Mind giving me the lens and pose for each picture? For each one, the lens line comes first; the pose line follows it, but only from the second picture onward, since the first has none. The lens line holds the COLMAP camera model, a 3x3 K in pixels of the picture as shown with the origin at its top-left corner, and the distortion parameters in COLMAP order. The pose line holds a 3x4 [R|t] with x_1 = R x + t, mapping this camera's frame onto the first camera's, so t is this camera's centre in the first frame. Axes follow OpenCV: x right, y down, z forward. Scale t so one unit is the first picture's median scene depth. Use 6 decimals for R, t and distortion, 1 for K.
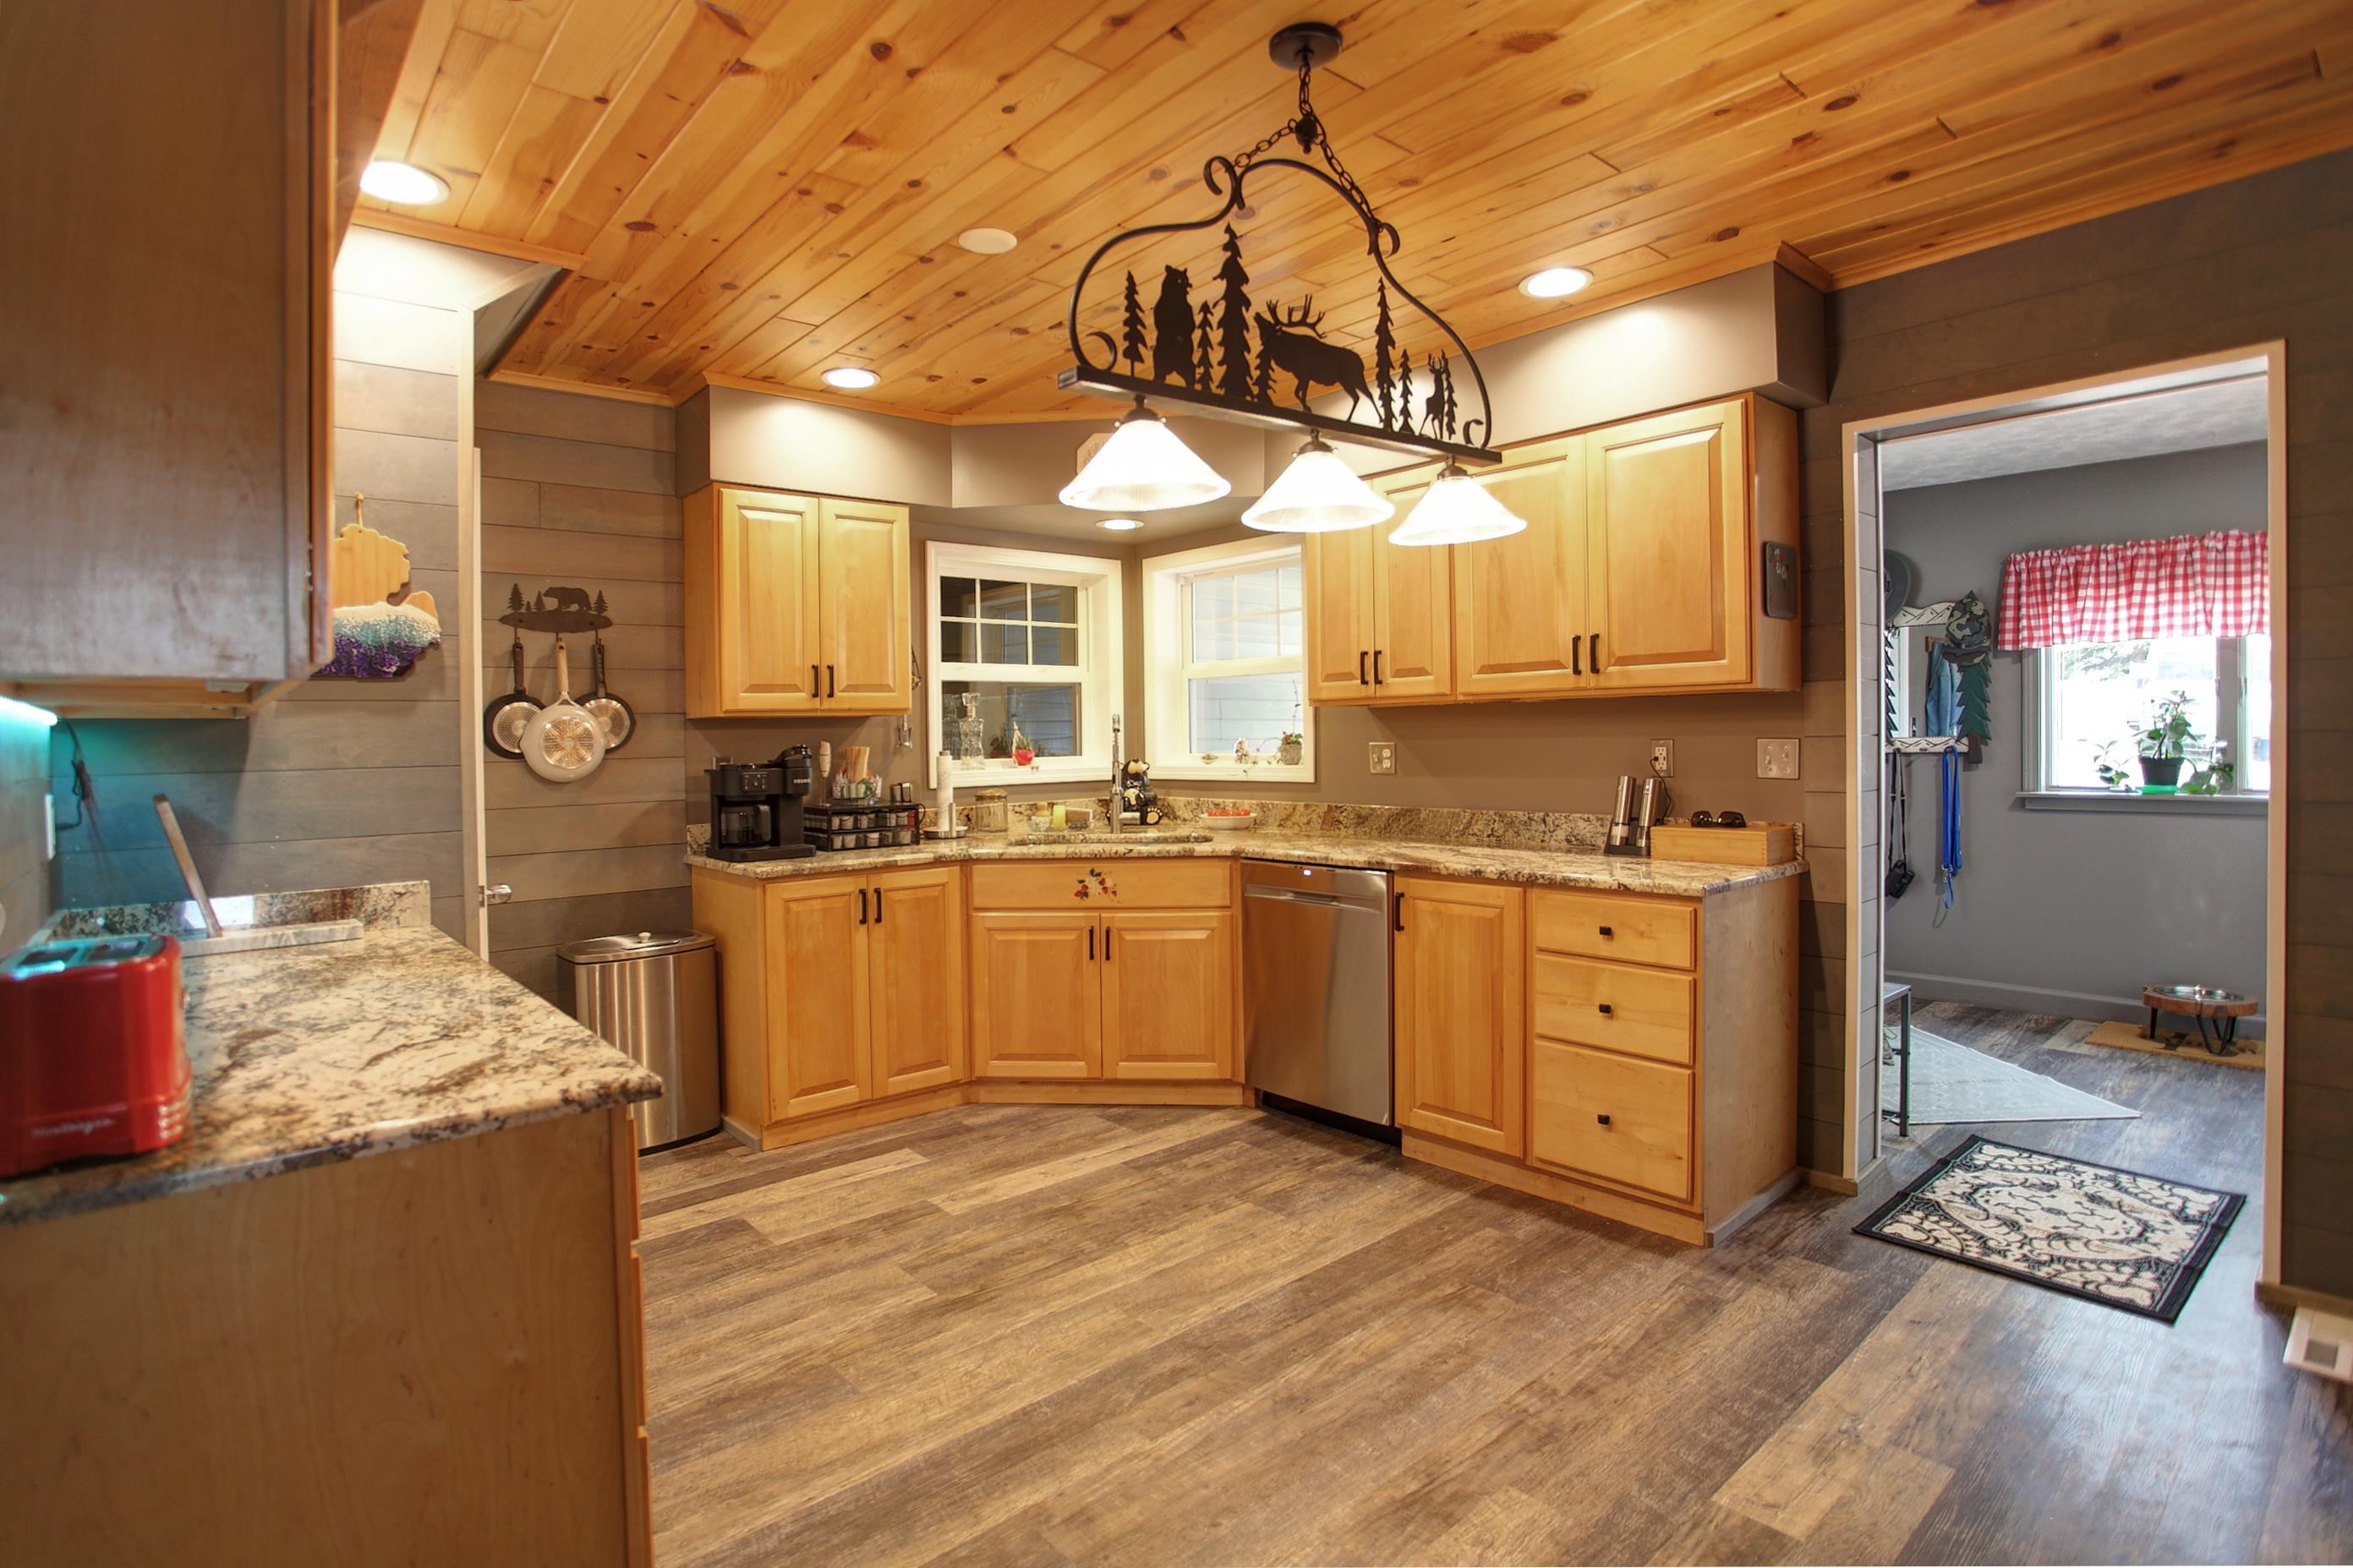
lens RADIAL K [[1171.8, 0, 1138.6], [0, 1171.8, 759.6], [0, 0, 1]] dist [-0.072744, 0.033491]
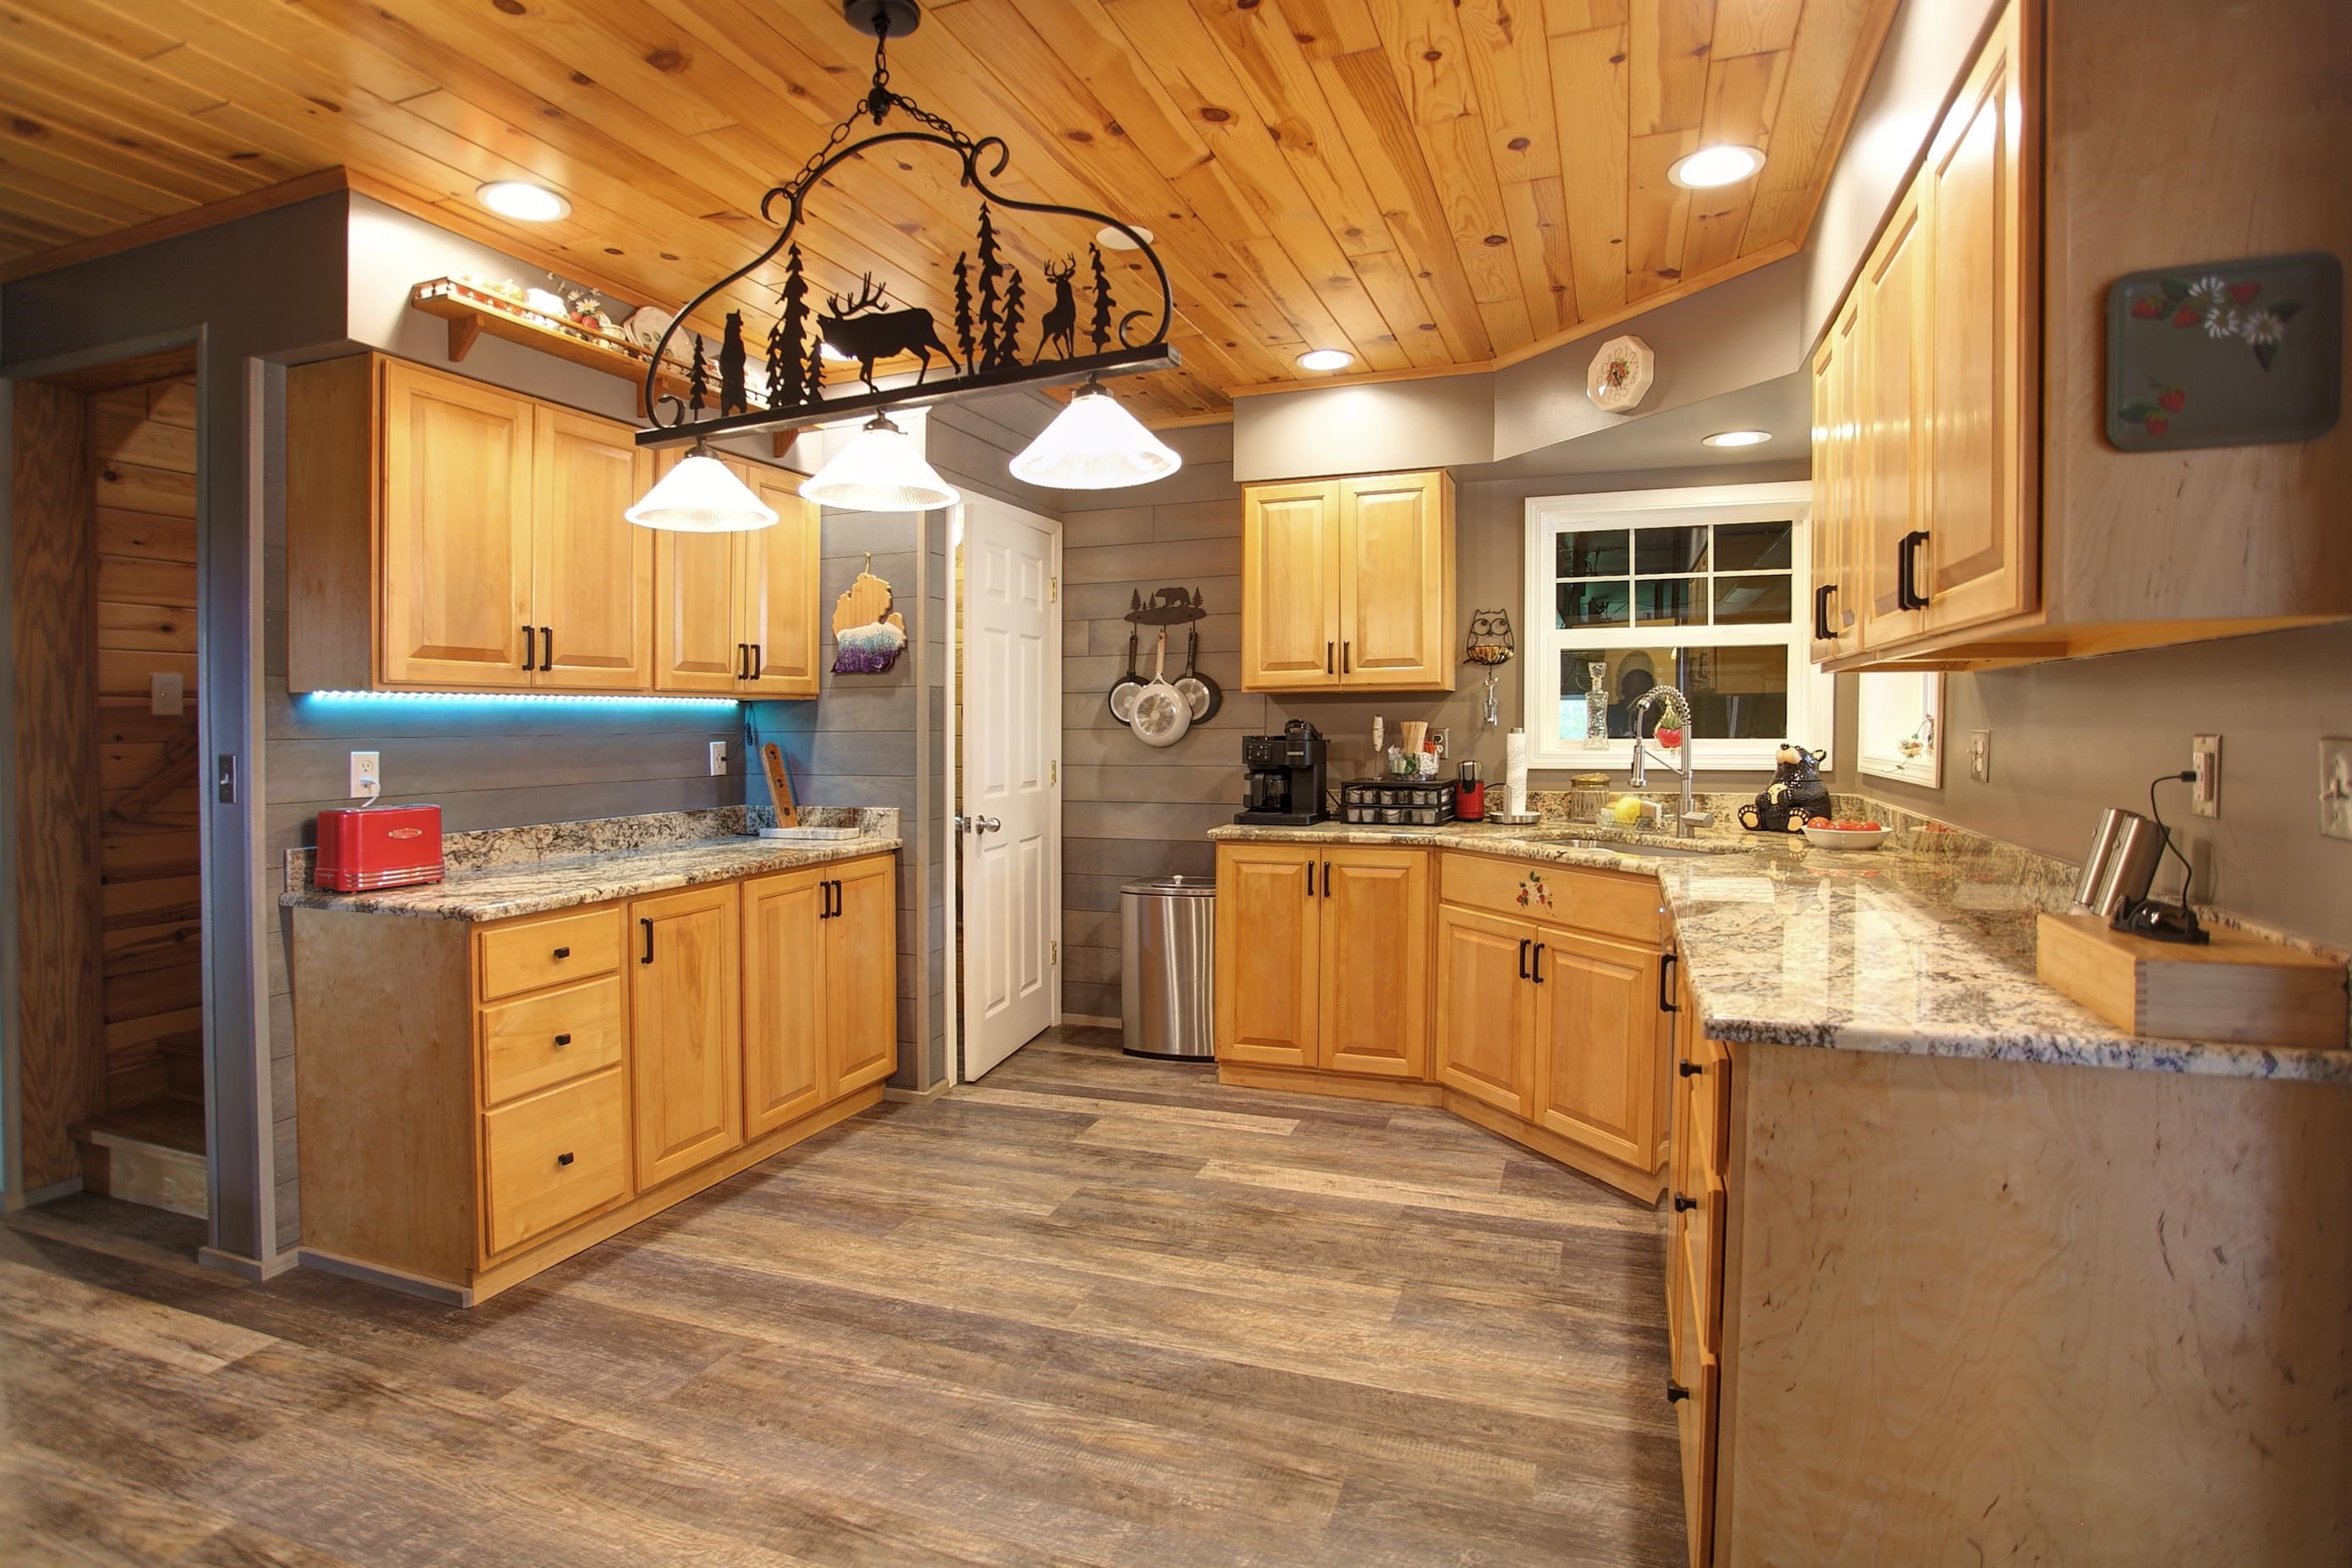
lens RADIAL K [[1174.5, 0, 1178.5], [0, 1174.5, 743.2], [0, 0, 1]] dist [-0.075094, 0.033791]
pose [[0.494393, 0.032370, -0.868636, 0.715517], [-0.019090, 0.999470, 0.026380, -0.020799], [0.869029, 0.003540, 0.494749, 0.467394]]
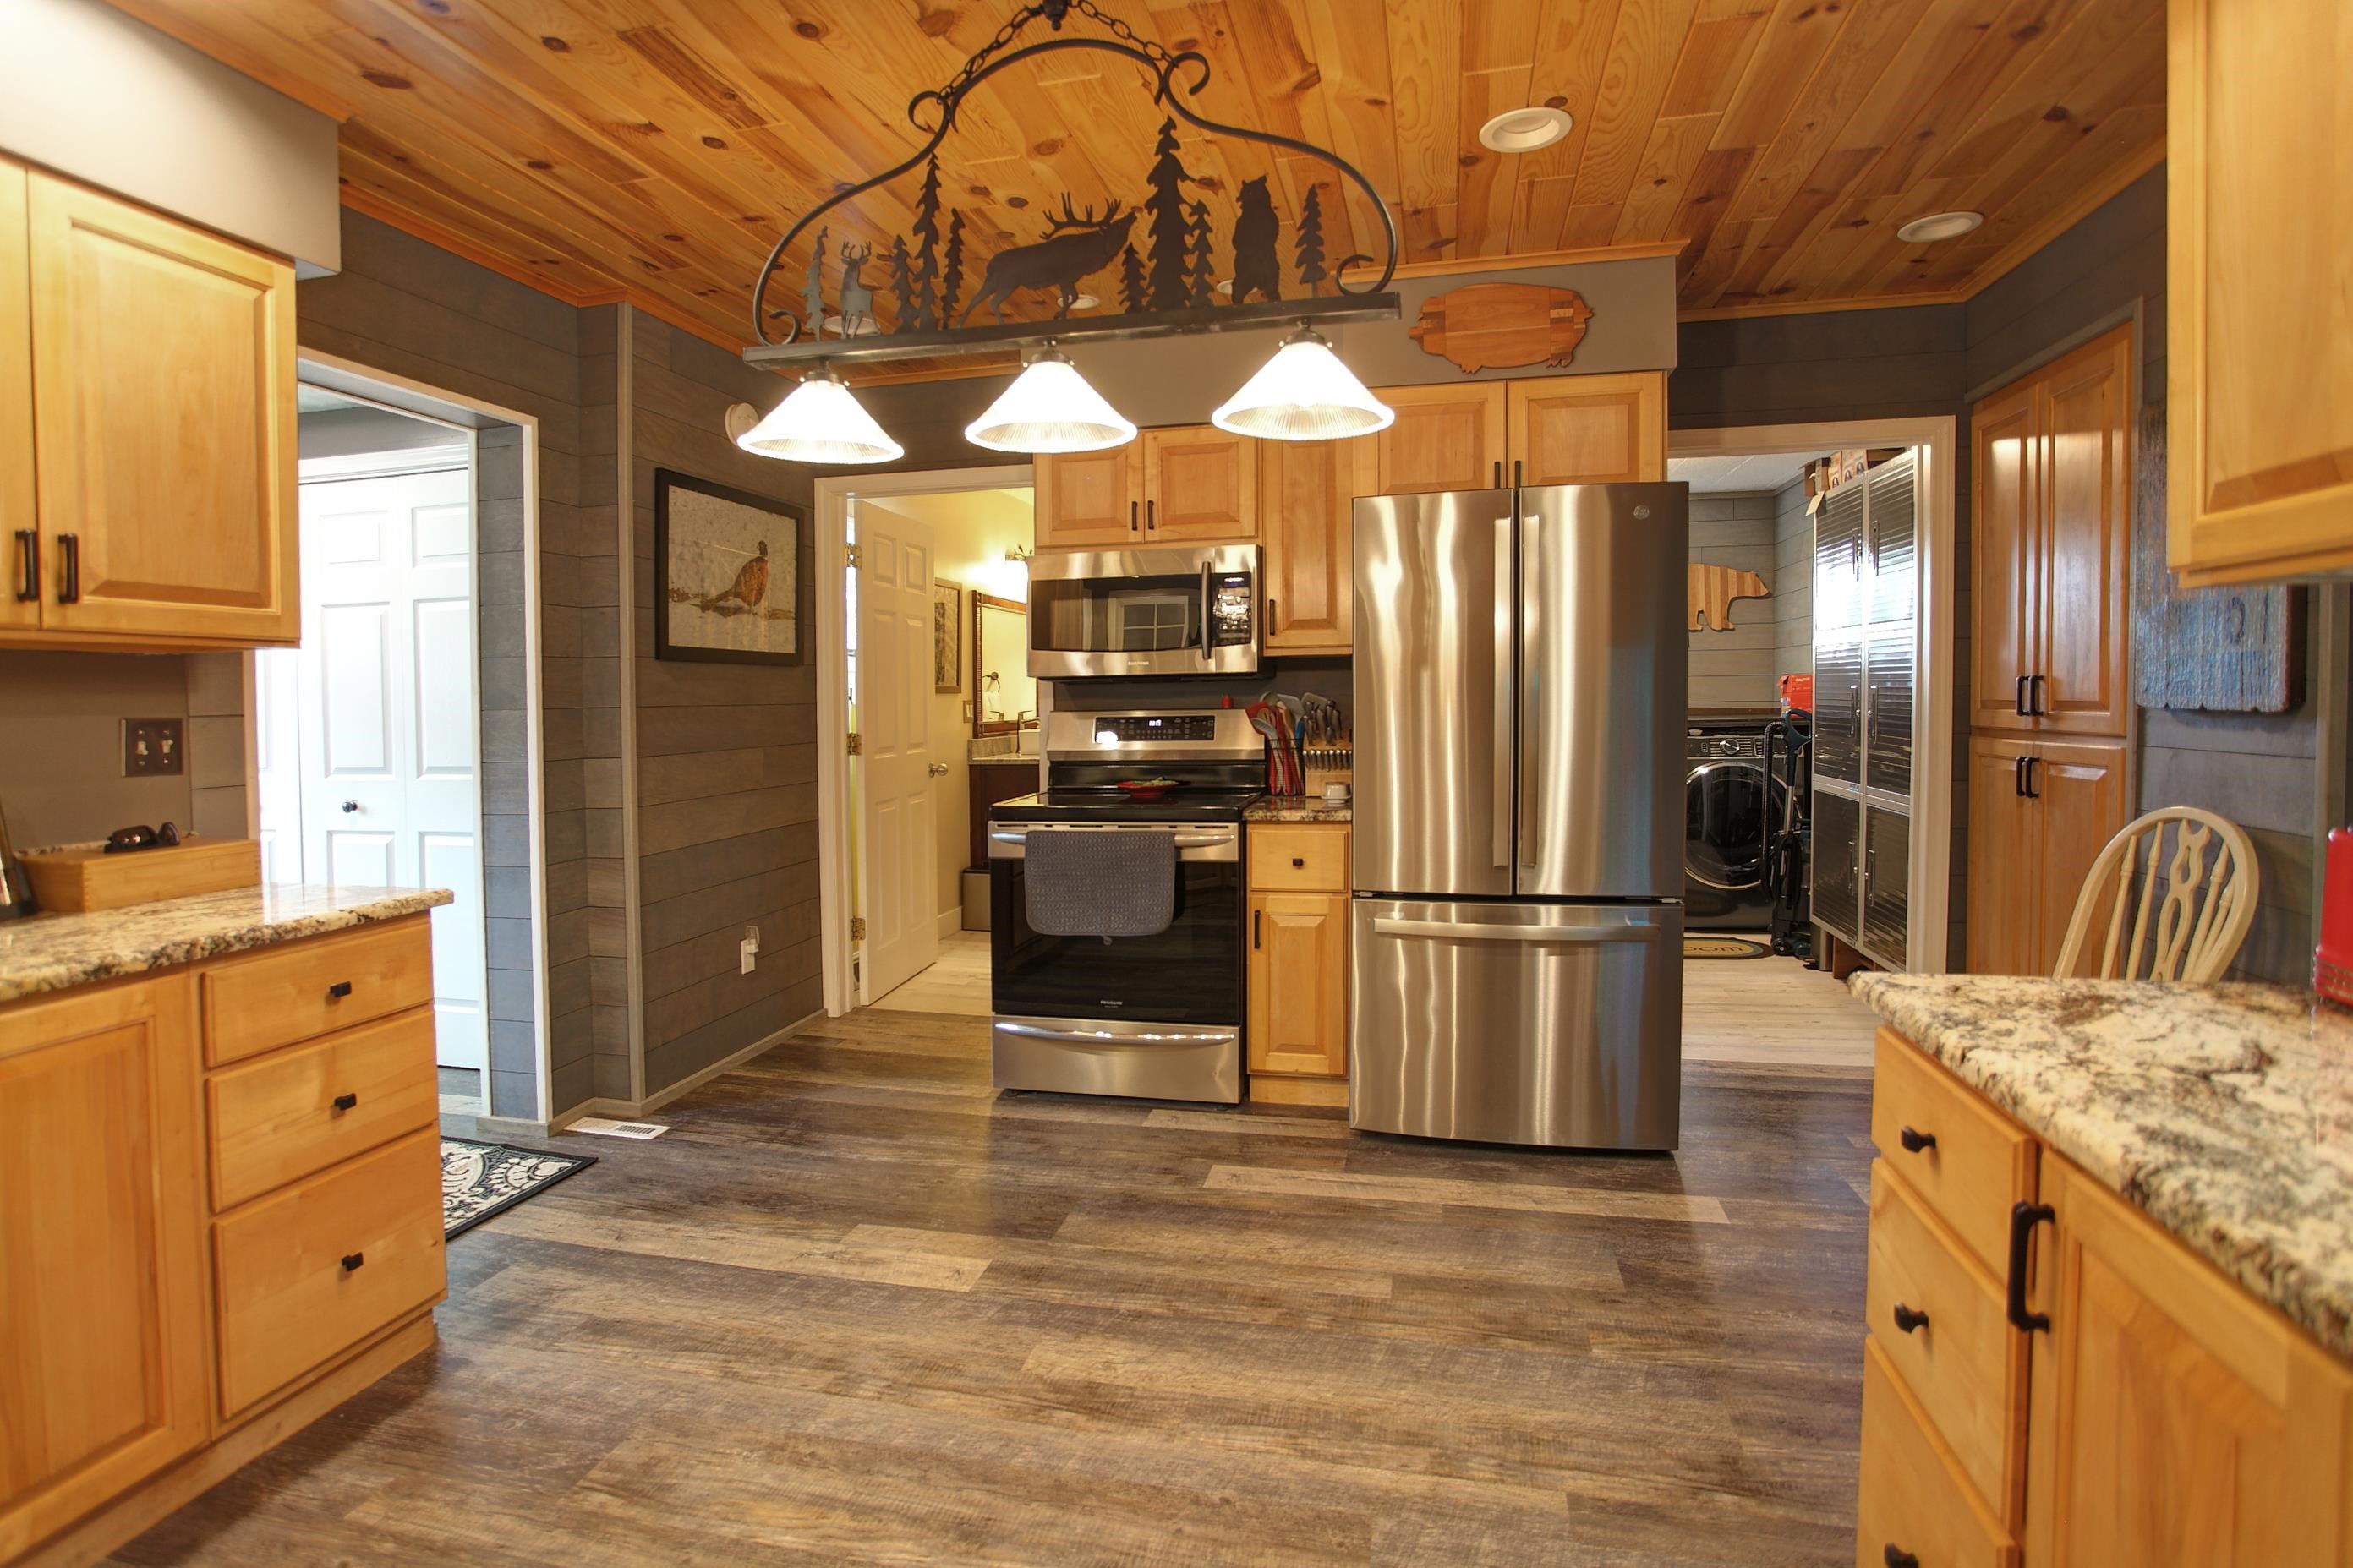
lens RADIAL K [[1171.8, 0, 1138.6], [0, 1171.8, 759.6], [0, 0, 1]] dist [-0.072744, 0.033491]
pose [[-0.583308, -0.015766, 0.812098, -0.386823], [0.042312, 0.997864, 0.049763, -0.001249], [-0.811148, 0.063389, -0.581395, 0.923905]]
